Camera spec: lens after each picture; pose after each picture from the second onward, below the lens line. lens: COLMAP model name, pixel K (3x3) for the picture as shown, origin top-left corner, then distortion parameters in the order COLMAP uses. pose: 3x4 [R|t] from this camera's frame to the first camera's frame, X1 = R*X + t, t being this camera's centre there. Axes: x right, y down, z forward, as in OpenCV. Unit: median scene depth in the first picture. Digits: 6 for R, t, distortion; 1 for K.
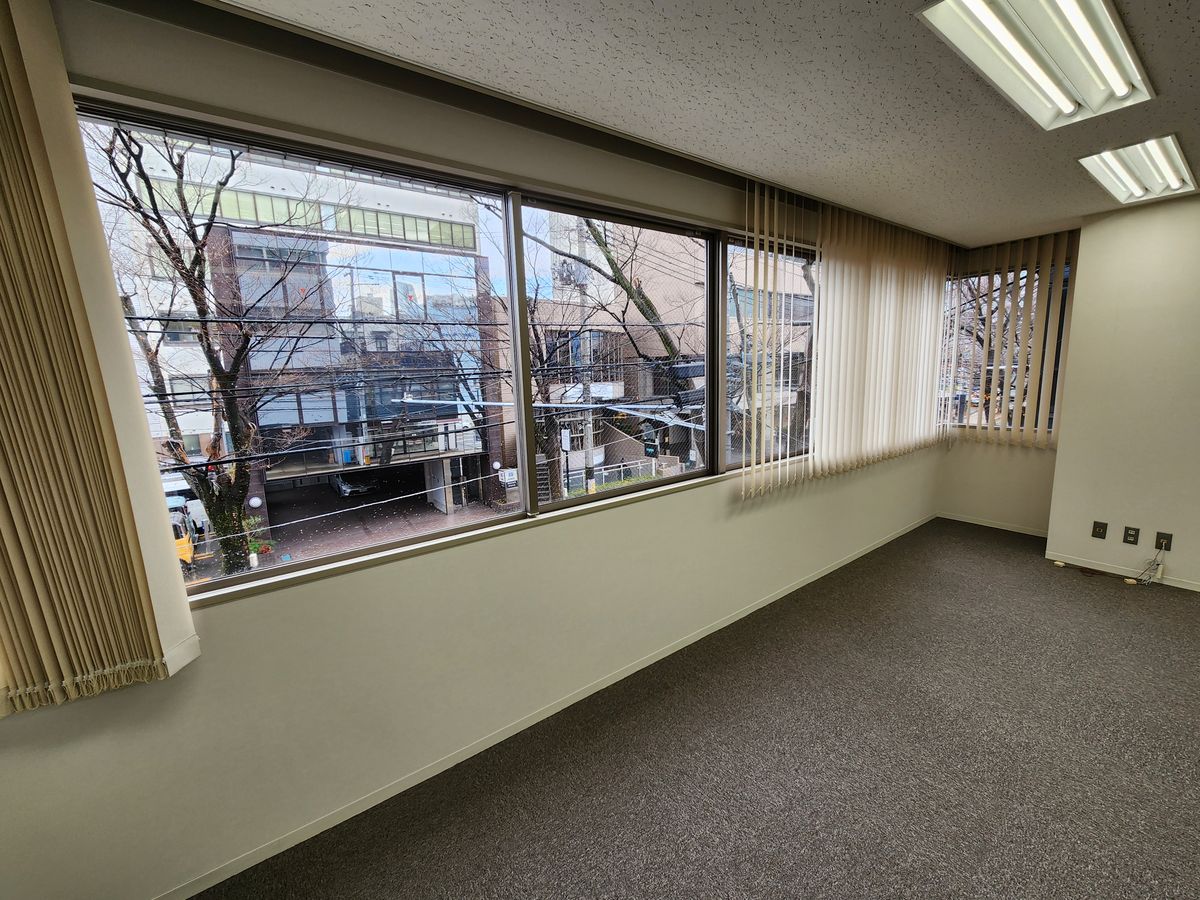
lens RADIAL K [[488.2, 0, 601.1], [0, 488.2, 443.3], [0, 0, 1]] dist [0.009862, -0.005482]
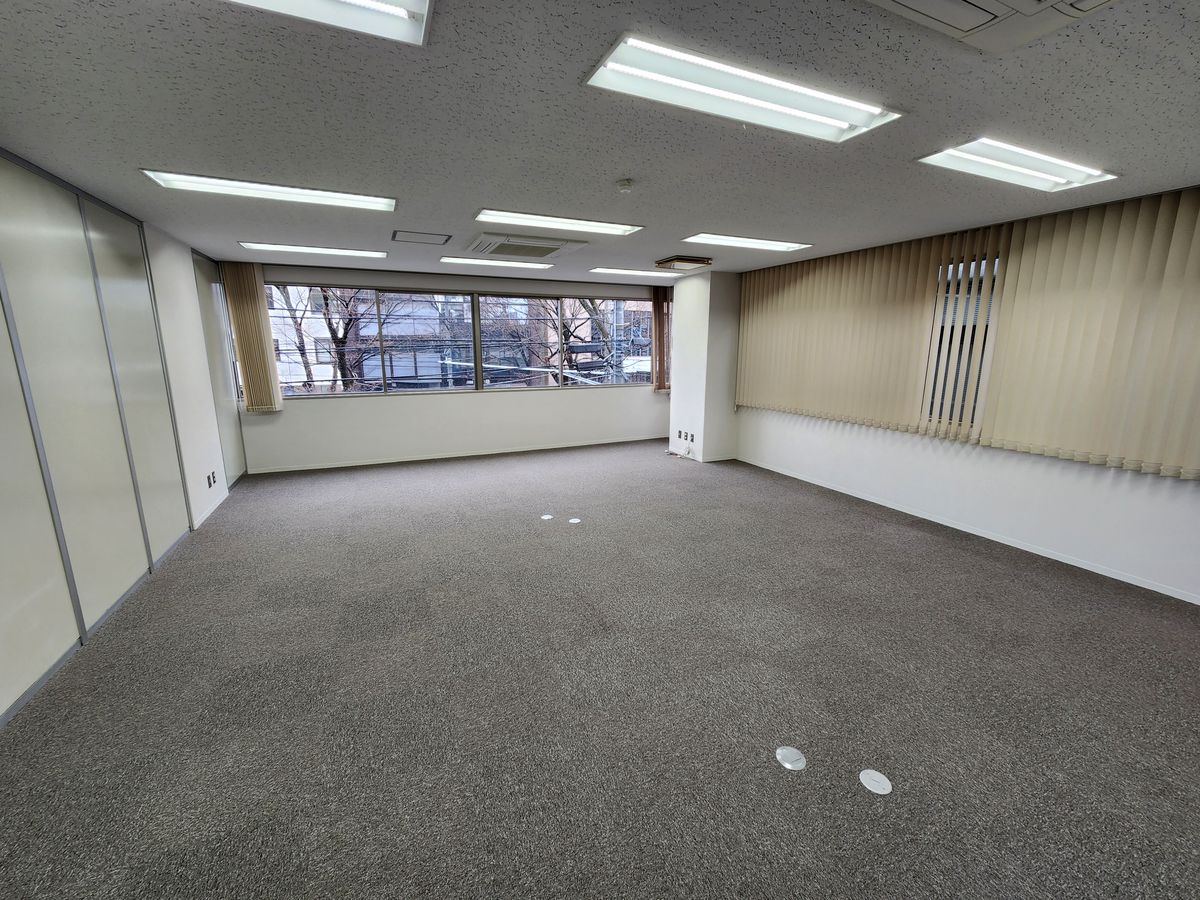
lens RADIAL K [[488.2, 0, 601.1], [0, 488.2, 443.3], [0, 0, 1]] dist [0.009862, -0.005482]
pose [[0.977391, 0.074571, -0.197853, 0.358712], [-0.063614, 0.996098, 0.061179, 0.036226], [0.201643, -0.047210, 0.978321, -0.343288]]
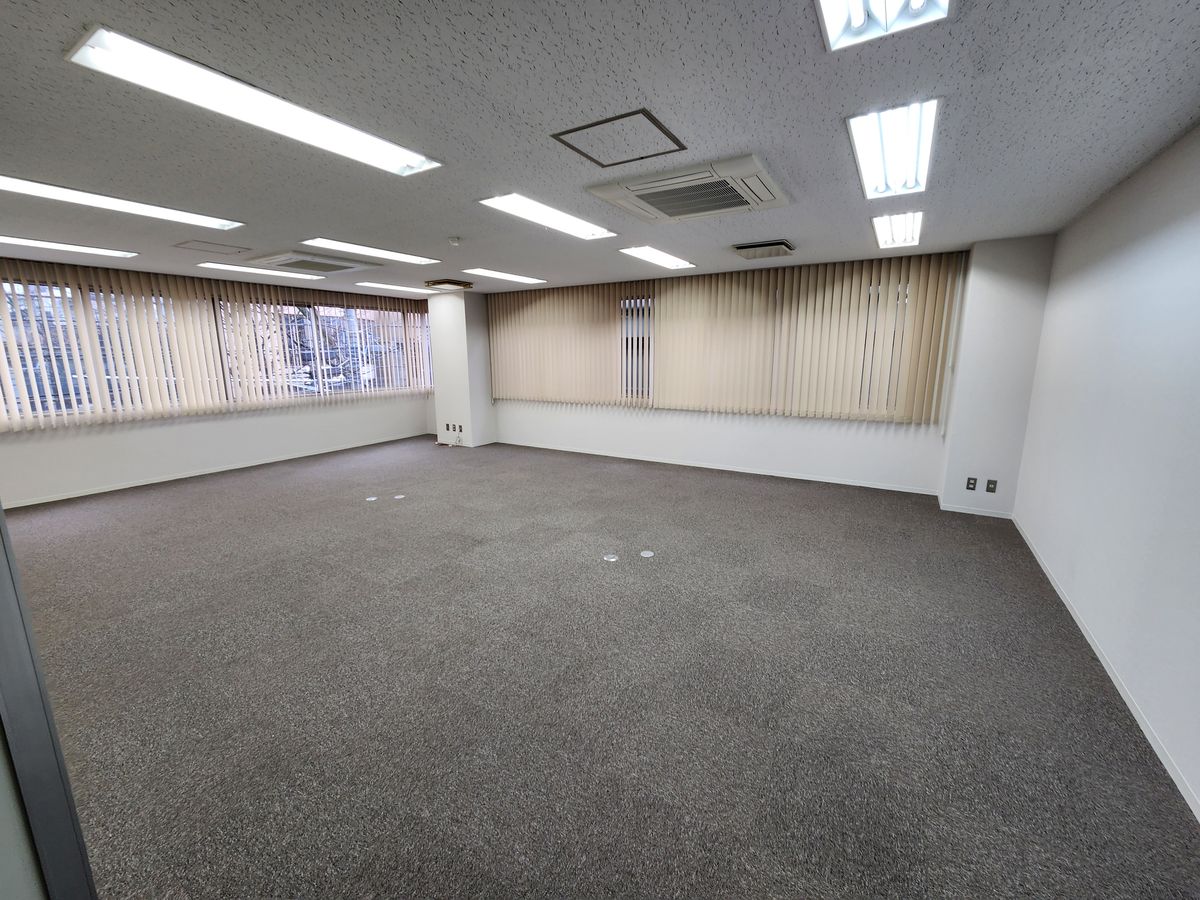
lens RADIAL K [[488.2, 0, 601.1], [0, 488.2, 443.3], [0, 0, 1]] dist [0.009862, -0.005482]
pose [[0.925513, -0.043464, 0.376213, 0.264086], [0.032191, 0.998826, 0.036201, 0.062941], [-0.377345, -0.021394, 0.925826, -0.480473]]
